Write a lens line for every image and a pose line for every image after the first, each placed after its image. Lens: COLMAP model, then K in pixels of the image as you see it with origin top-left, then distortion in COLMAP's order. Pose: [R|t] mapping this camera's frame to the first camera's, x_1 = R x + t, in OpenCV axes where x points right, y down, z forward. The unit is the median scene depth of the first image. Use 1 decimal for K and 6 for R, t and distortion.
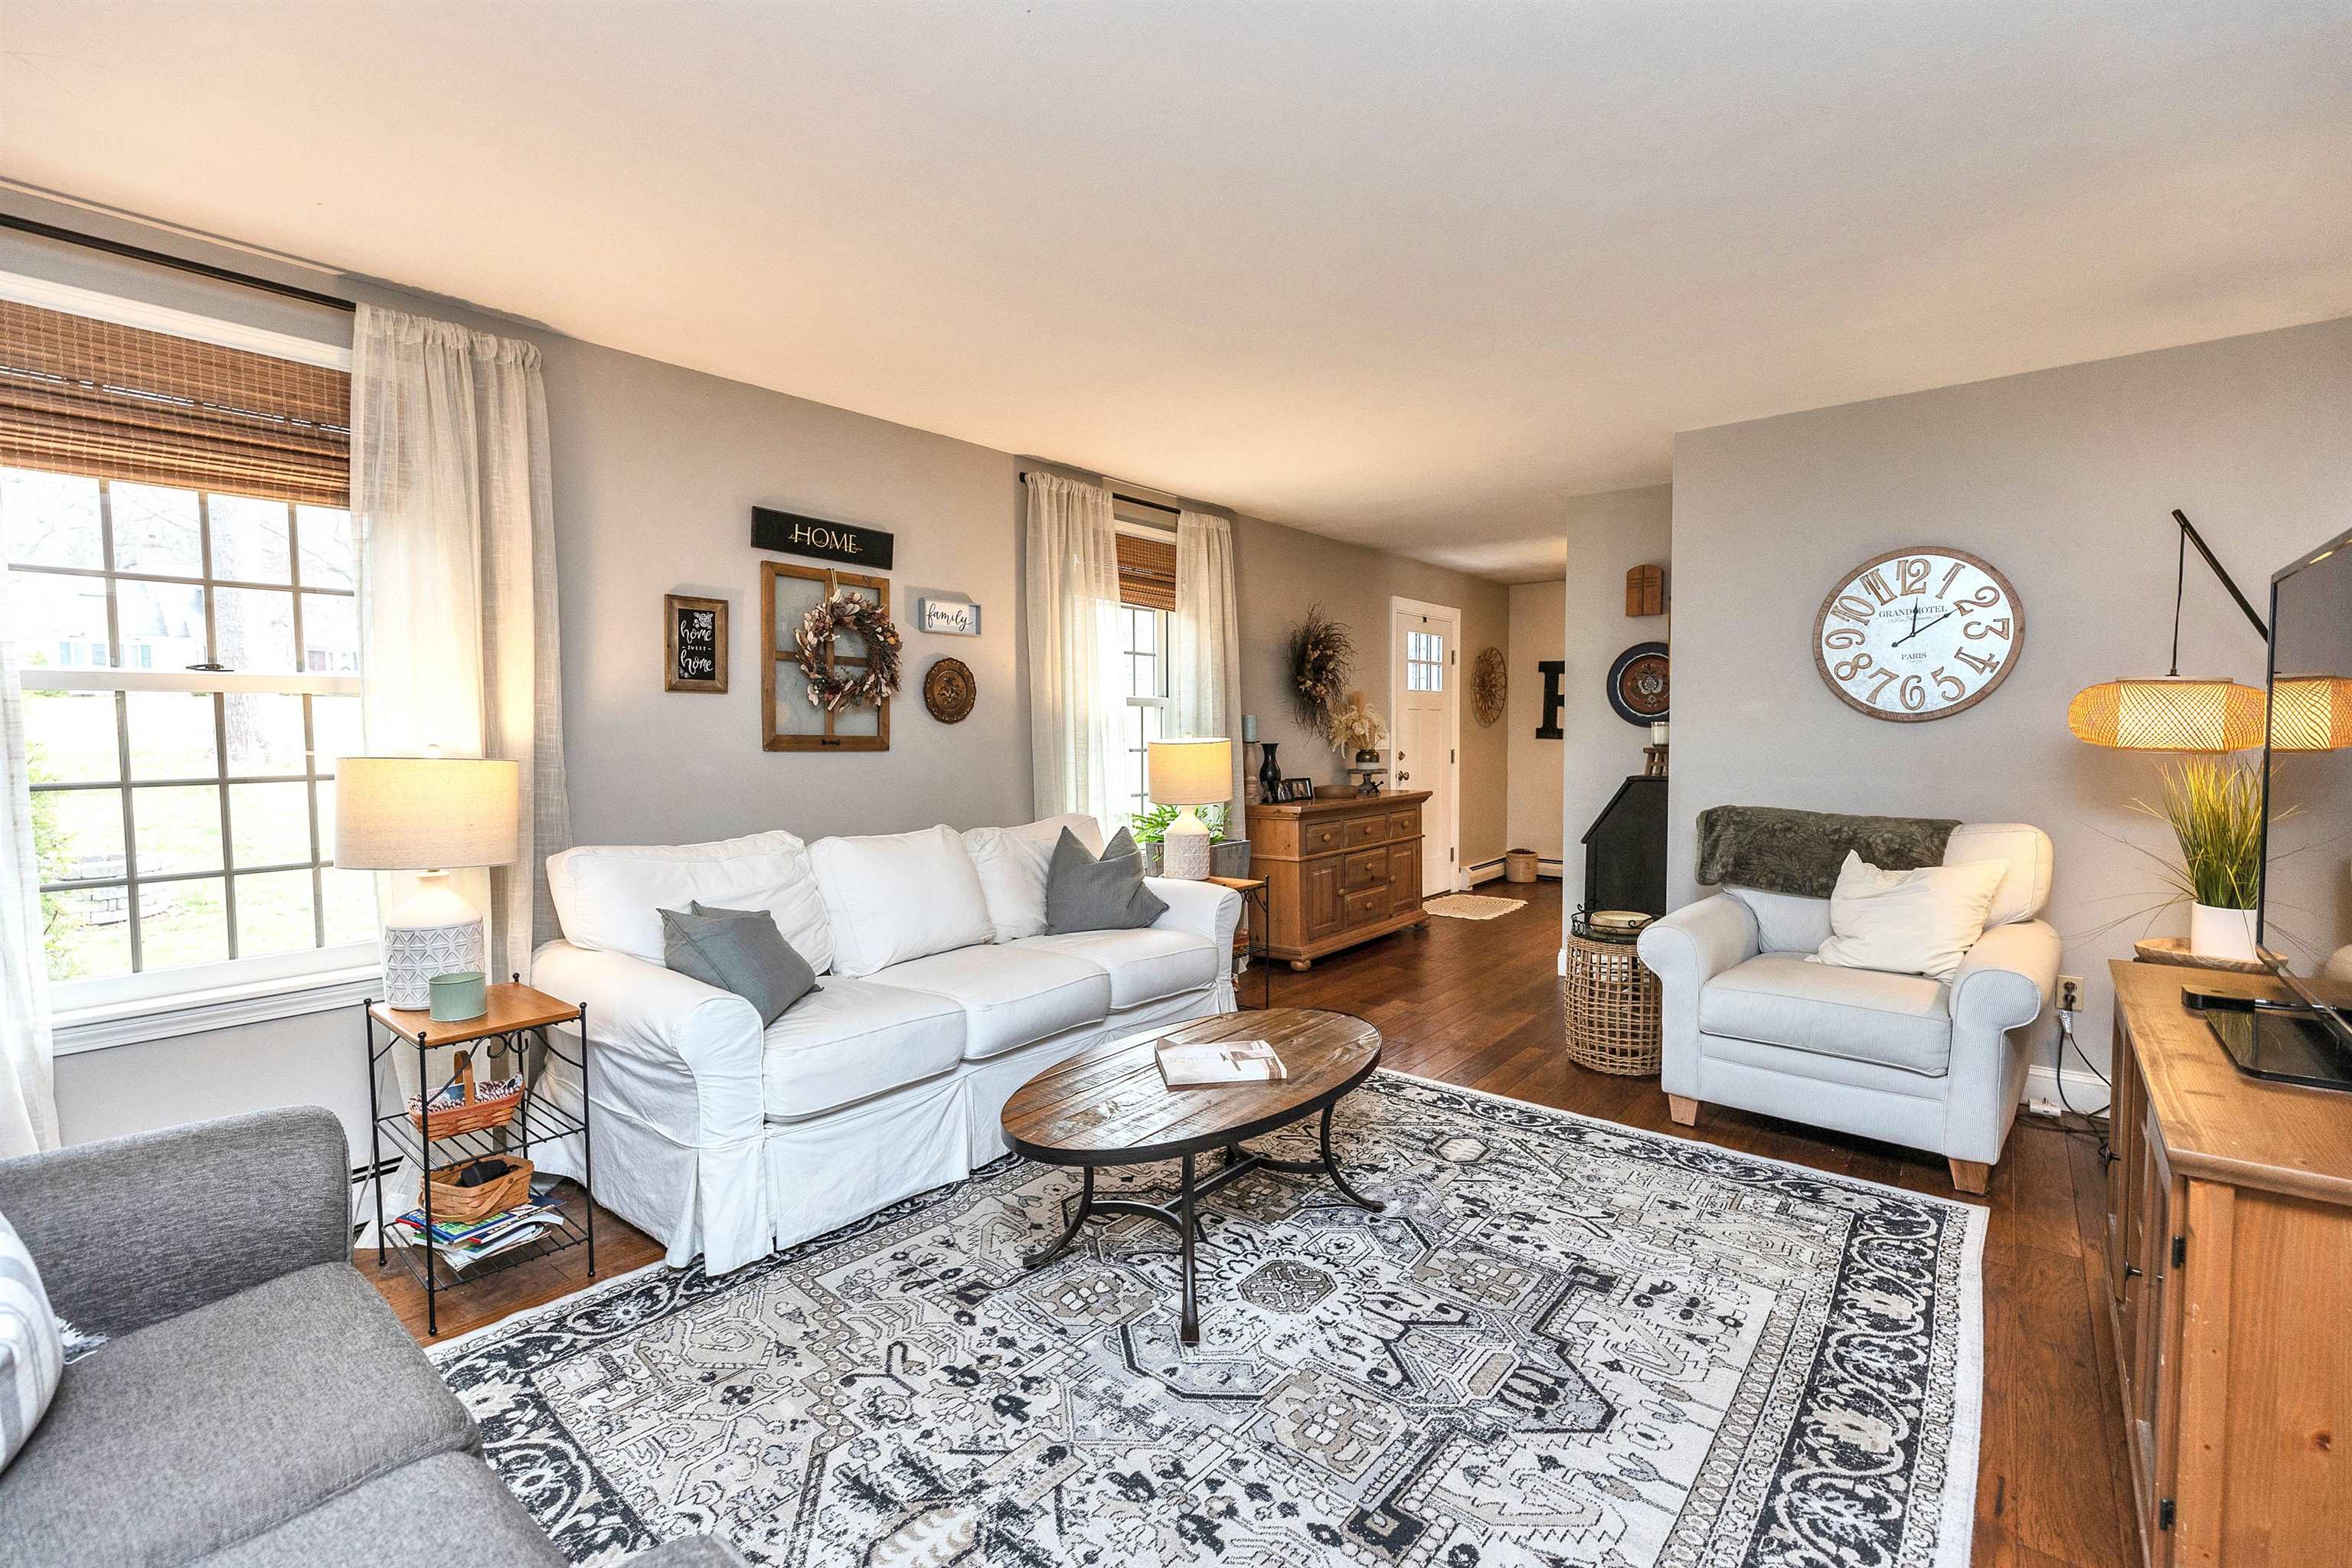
lens RADIAL K [[1066.6, 0, 1174.4], [0, 1066.6, 782.7], [0, 0, 1]] dist [0.002454, -0.000035]
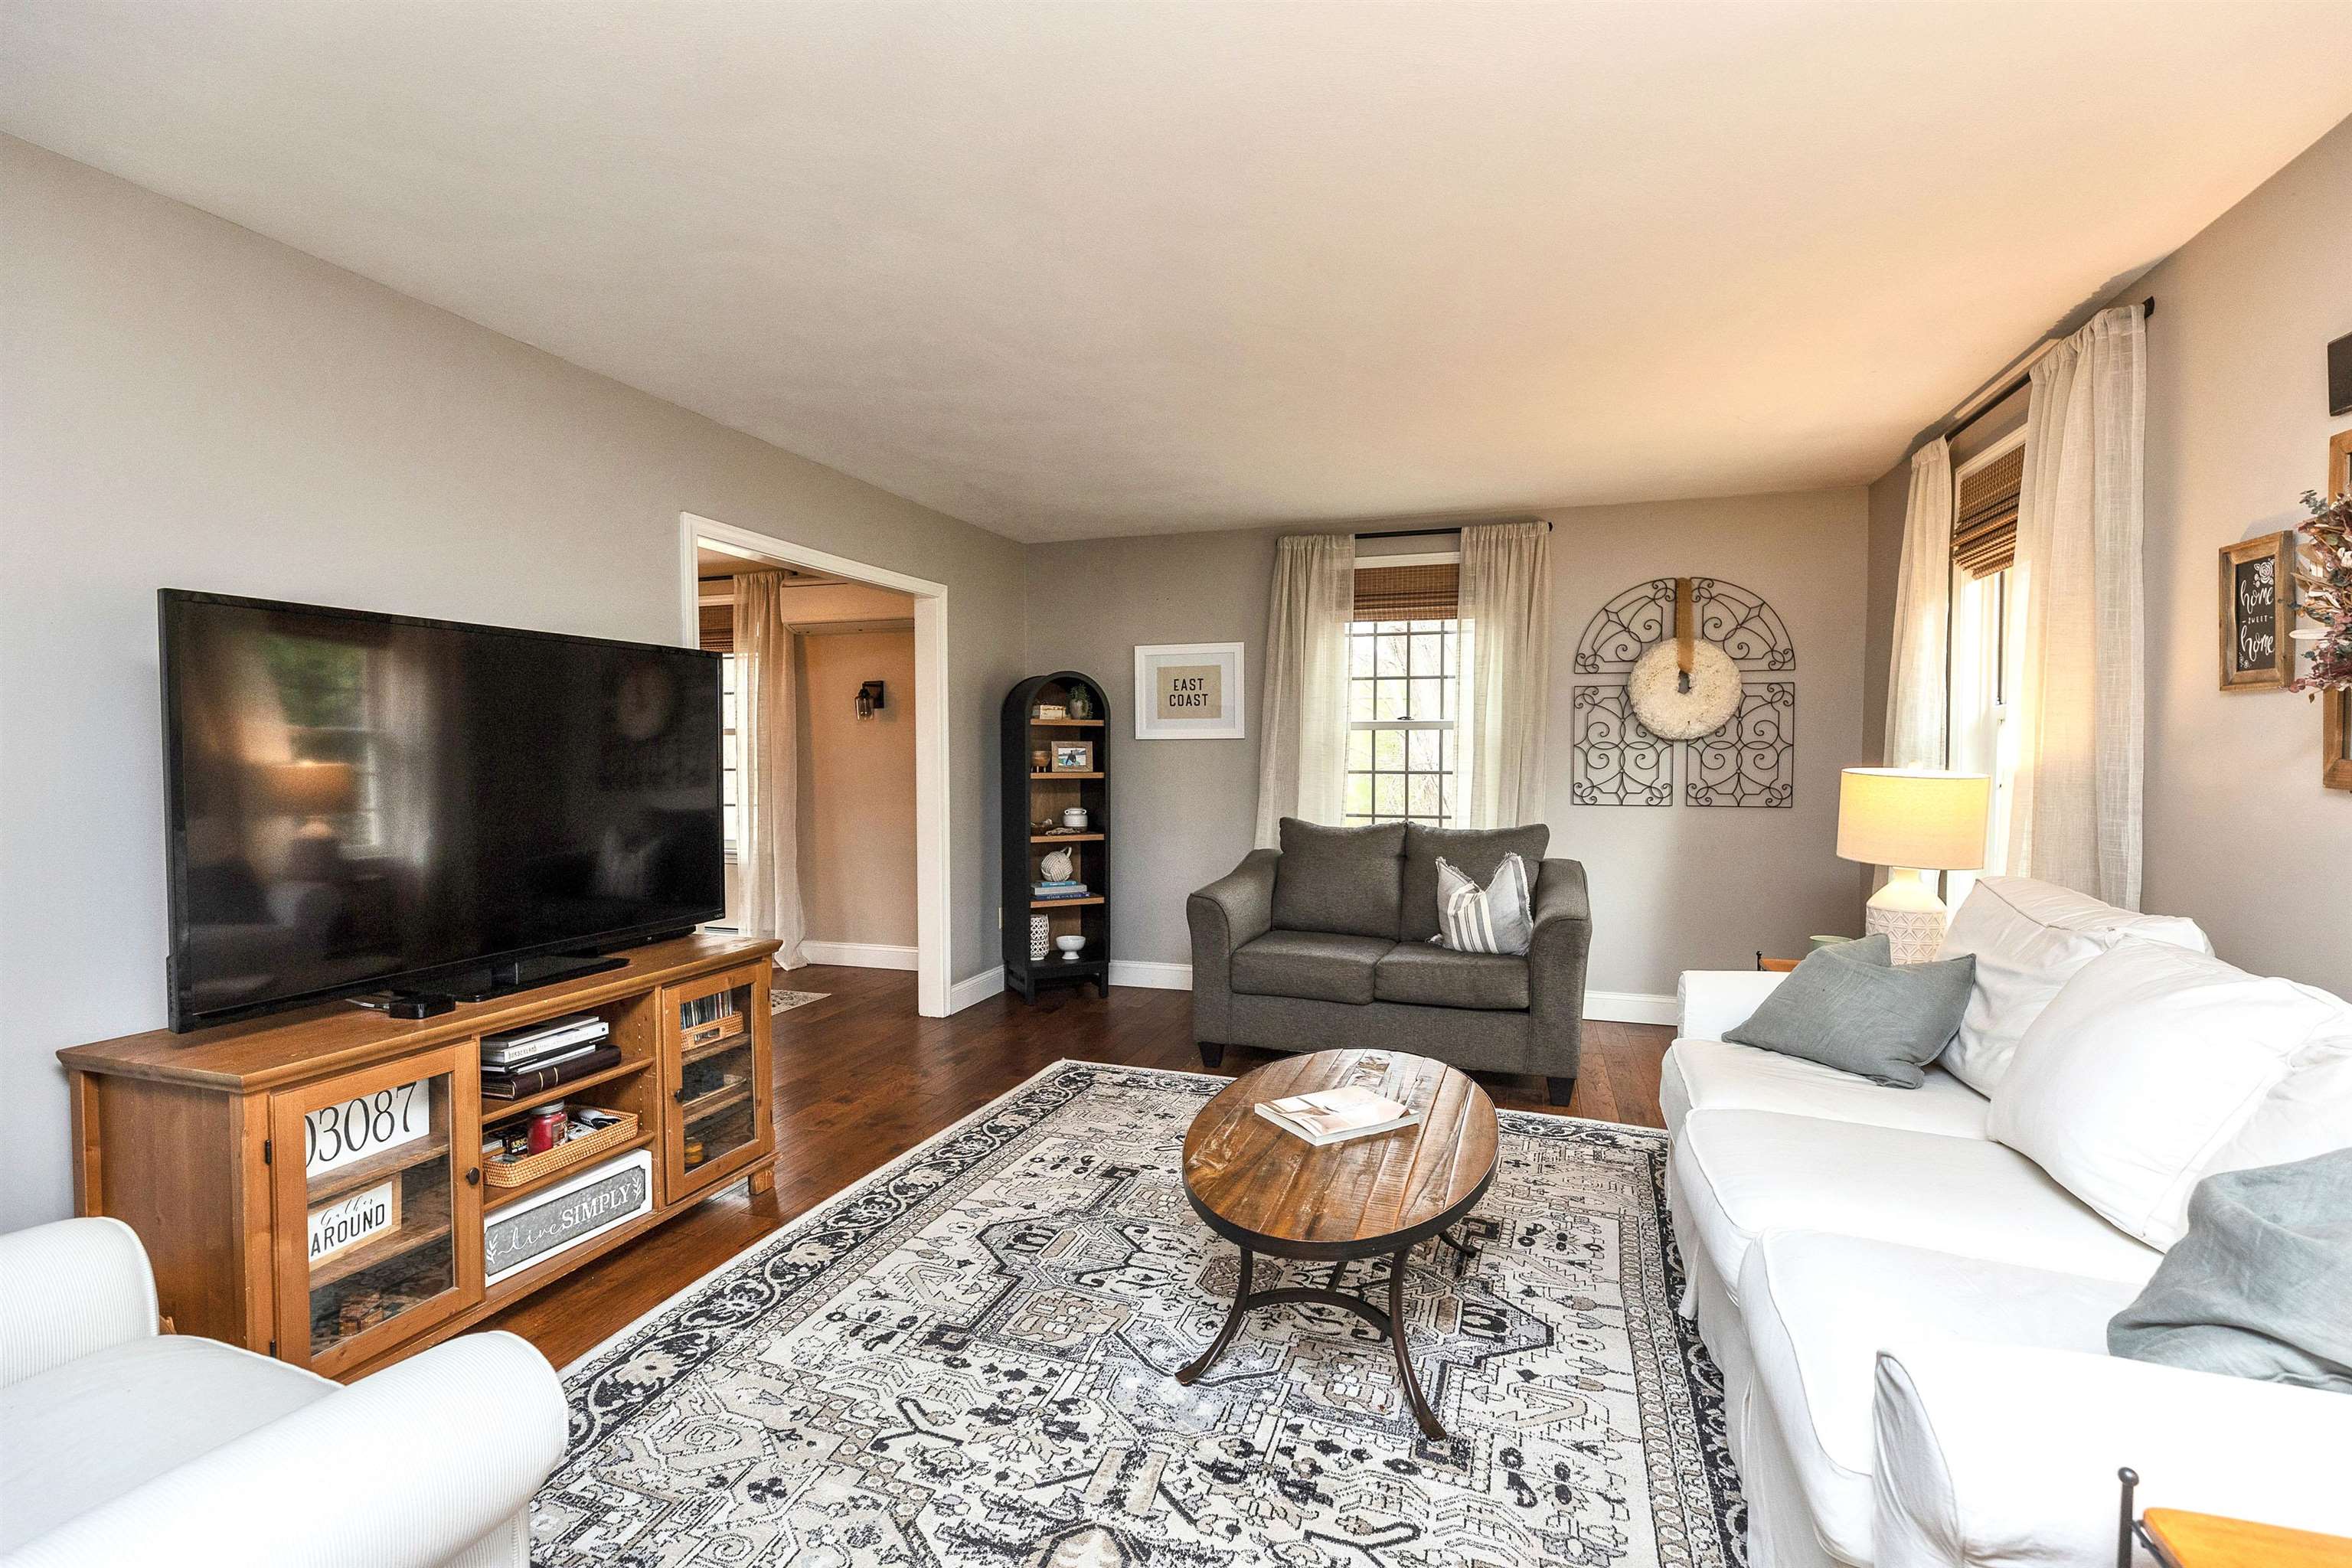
lens RADIAL K [[1066.6, 0, 1173.4], [0, 1066.6, 785.1], [0, 0, 1]] dist [0.002454, -0.000035]
pose [[-0.940039, 0.021179, -0.340410, 0.539226], [-0.008093, 0.996404, 0.084341, -0.111599], [0.340972, 0.082039, -0.936487, 2.004871]]
